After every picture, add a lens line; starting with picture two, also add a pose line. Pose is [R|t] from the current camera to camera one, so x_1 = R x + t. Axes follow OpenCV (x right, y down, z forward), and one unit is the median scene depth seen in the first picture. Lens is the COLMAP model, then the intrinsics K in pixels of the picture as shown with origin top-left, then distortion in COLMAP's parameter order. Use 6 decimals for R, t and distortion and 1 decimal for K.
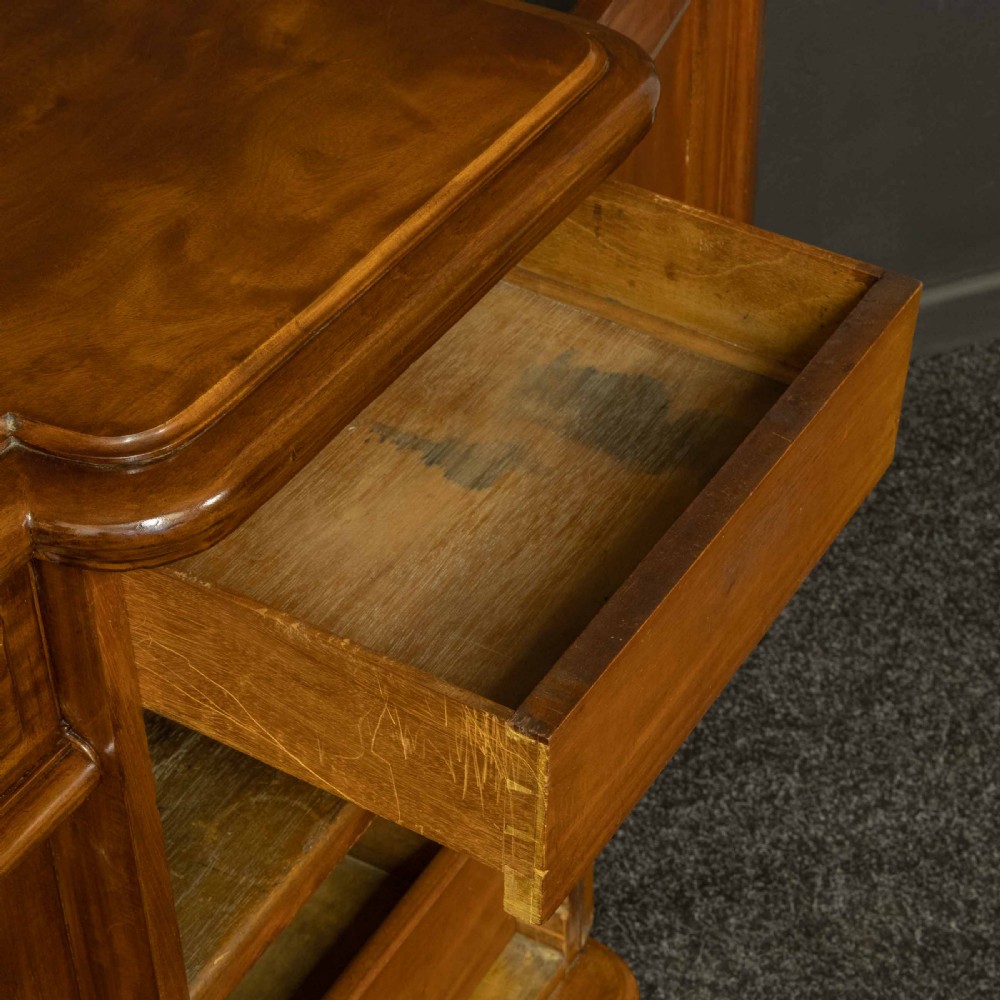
lens RADIAL K [[2374.2, 0, 494.3], [0, 2374.2, 497.4], [0, 0, 1]] dist [0.016526, 0.288682]
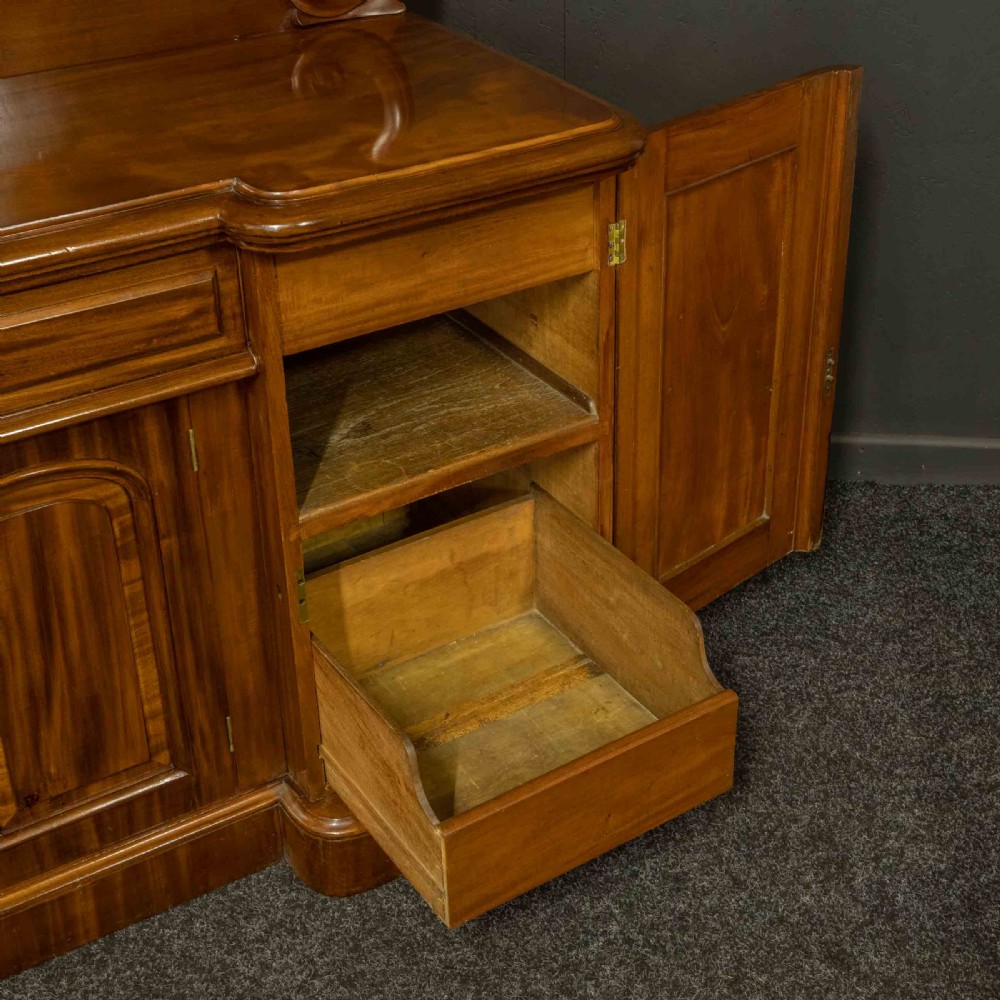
lens RADIAL K [[1691.1, 0, 490.3], [0, 1691.1, 463.8], [0, 0, 1]] dist [-0.054222, 0.105063]
pose [[0.889082, 0.239670, -0.389990, 0.358700], [-0.286374, 0.955882, -0.065419, 0.132111], [0.357105, 0.169846, 0.918492, -0.181907]]
